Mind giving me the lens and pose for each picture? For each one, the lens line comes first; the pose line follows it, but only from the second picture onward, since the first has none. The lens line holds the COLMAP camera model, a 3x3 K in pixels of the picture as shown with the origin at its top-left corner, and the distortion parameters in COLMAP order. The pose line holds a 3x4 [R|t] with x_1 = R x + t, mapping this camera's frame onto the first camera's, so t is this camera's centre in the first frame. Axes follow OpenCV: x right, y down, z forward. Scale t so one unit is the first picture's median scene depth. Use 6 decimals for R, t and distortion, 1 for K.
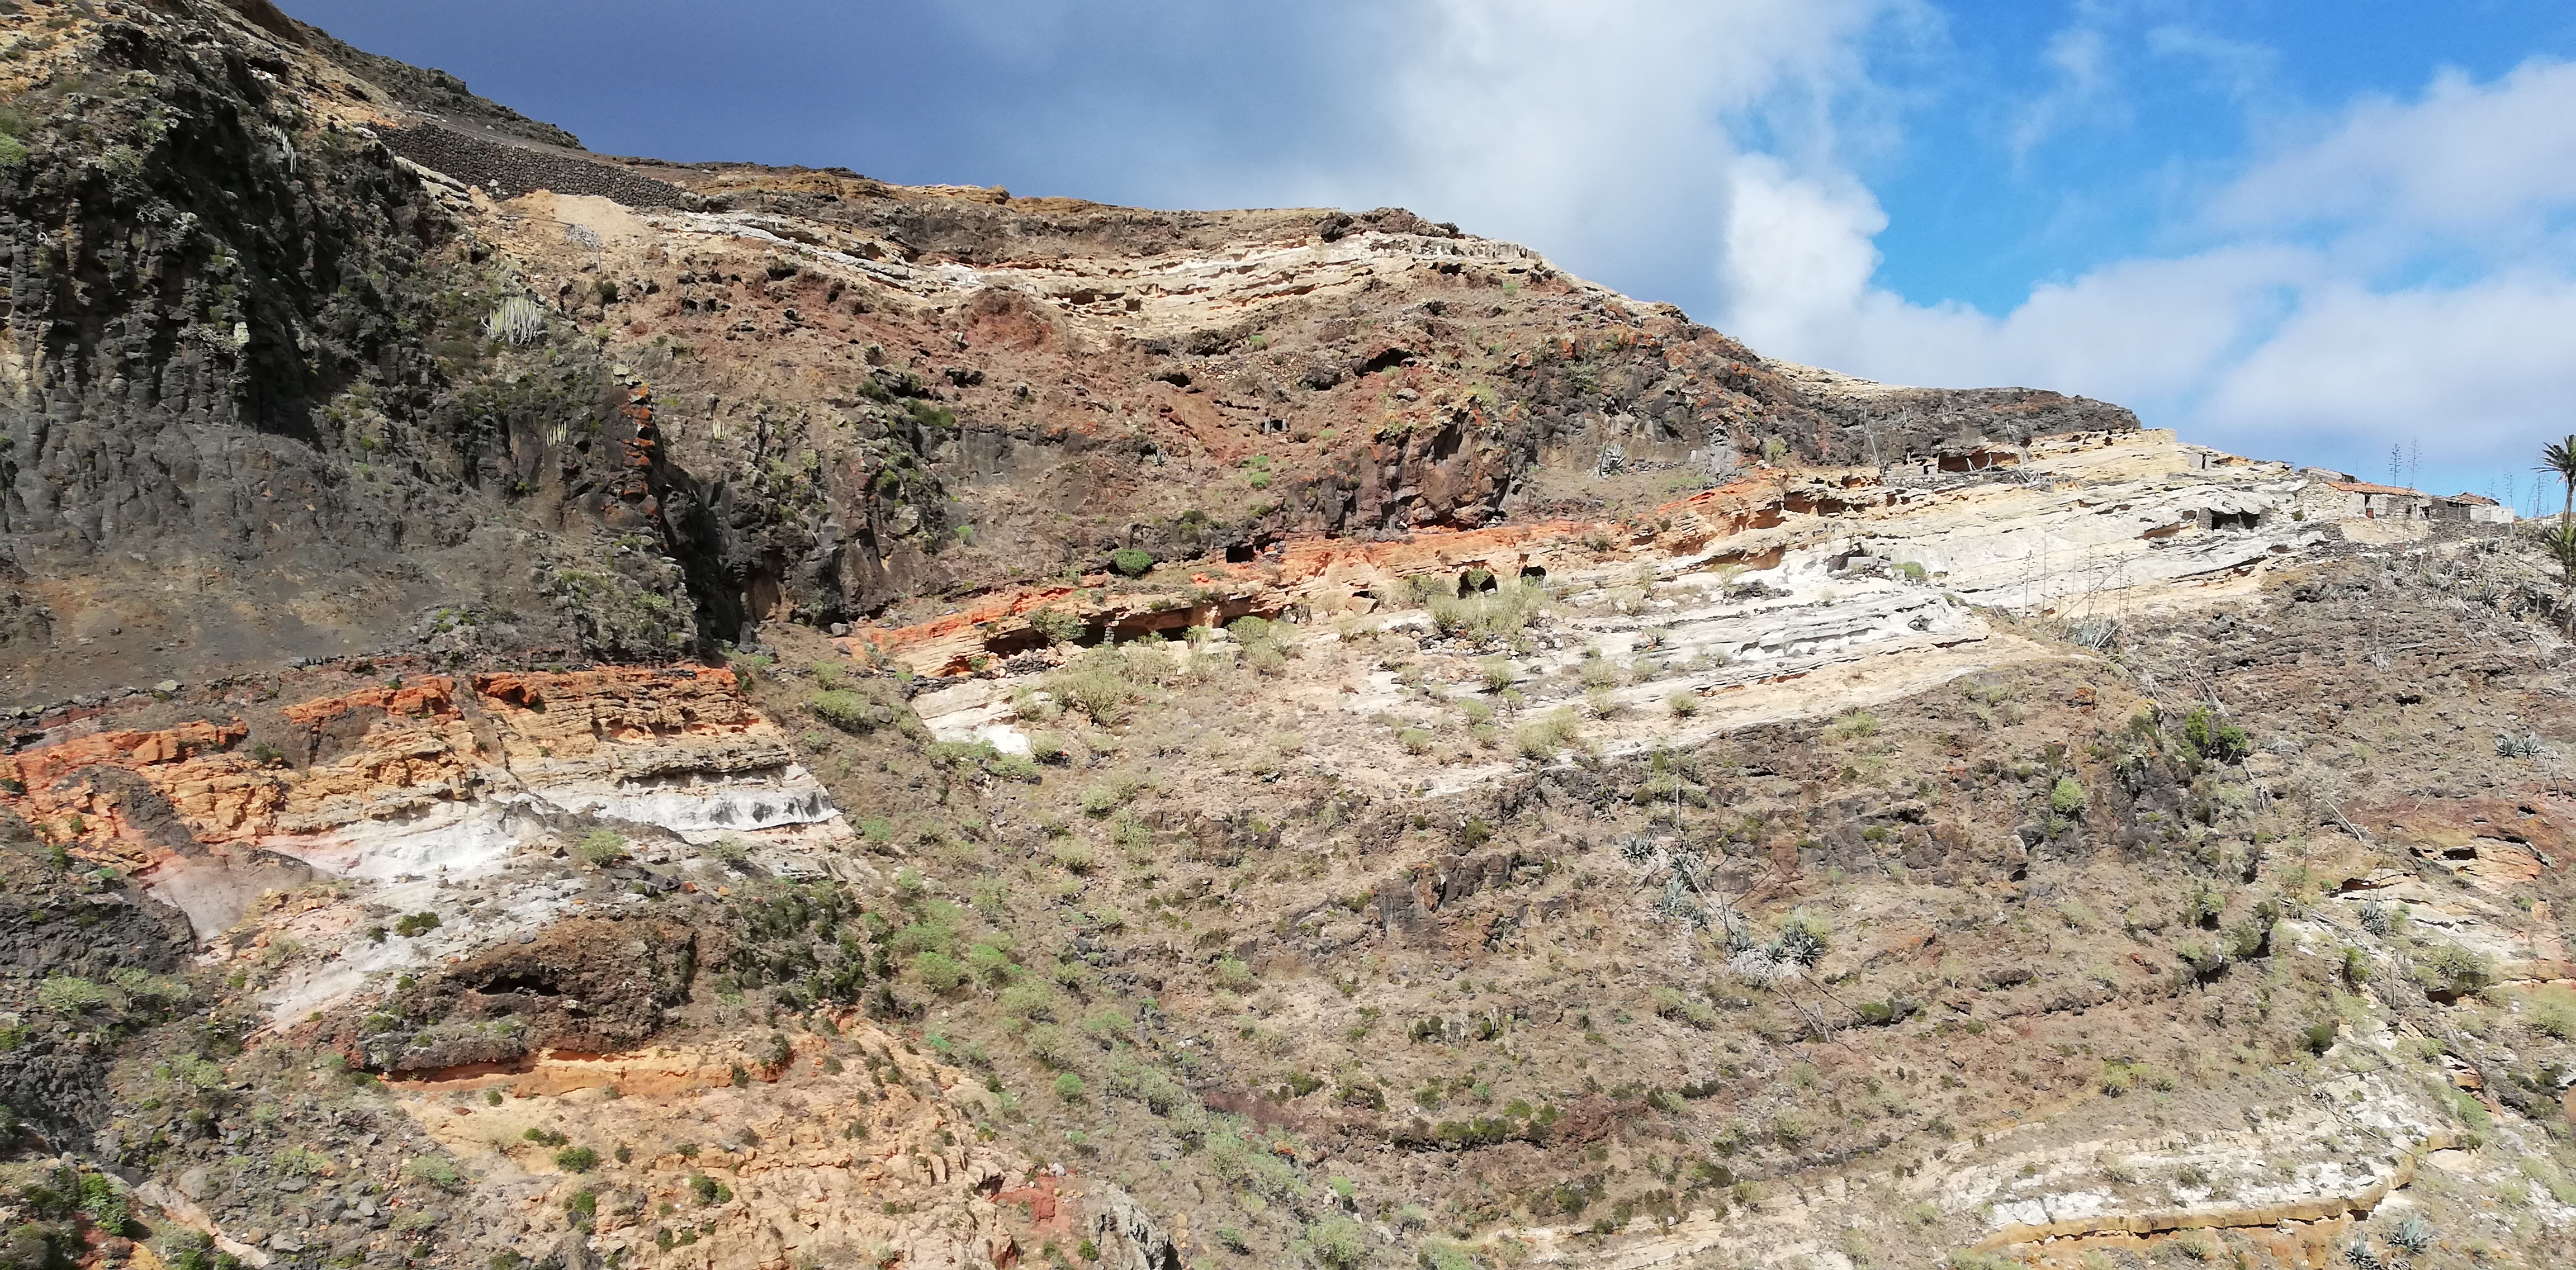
lens RADIAL K [[1885.9, 0, 1274.2], [0, 1885.9, 697.6], [0, 0, 1]] dist [0.059260, -0.077178]
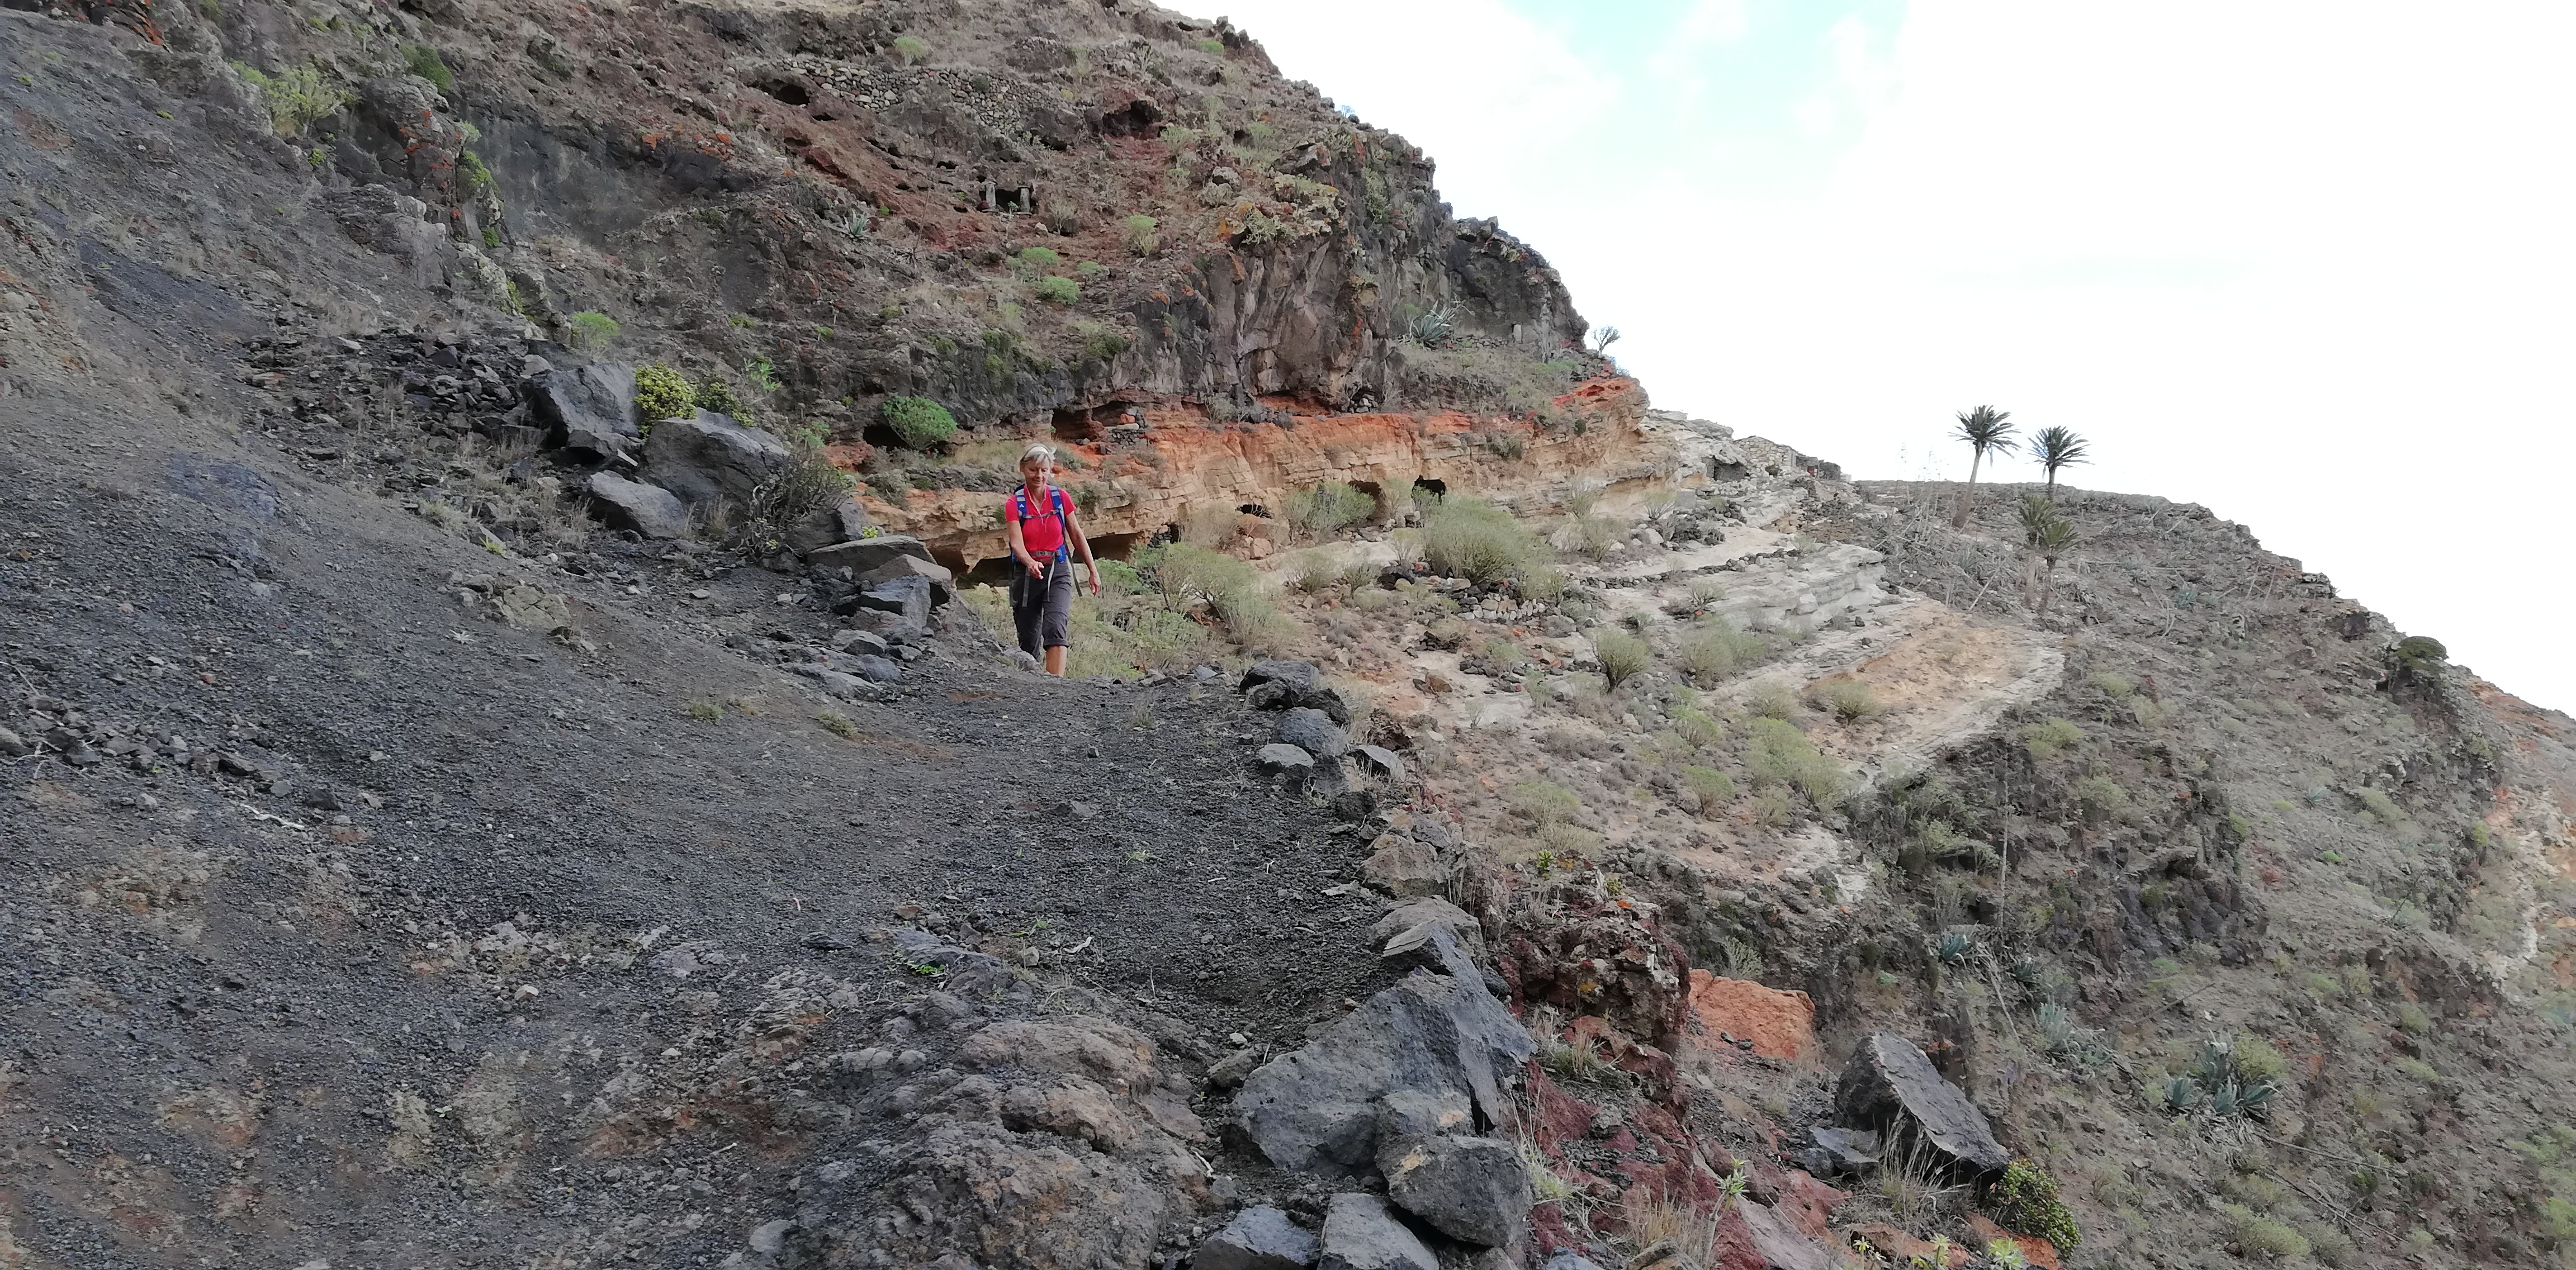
lens RADIAL K [[1885.9, 0, 1274.2], [0, 1885.9, 697.6], [0, 0, 1]] dist [0.059260, -0.077178]
pose [[0.793451, -0.015924, 0.608426, -0.288372], [-0.001285, 0.999612, 0.027838, -0.013085], [-0.608633, -0.022870, 0.793122, 0.518833]]
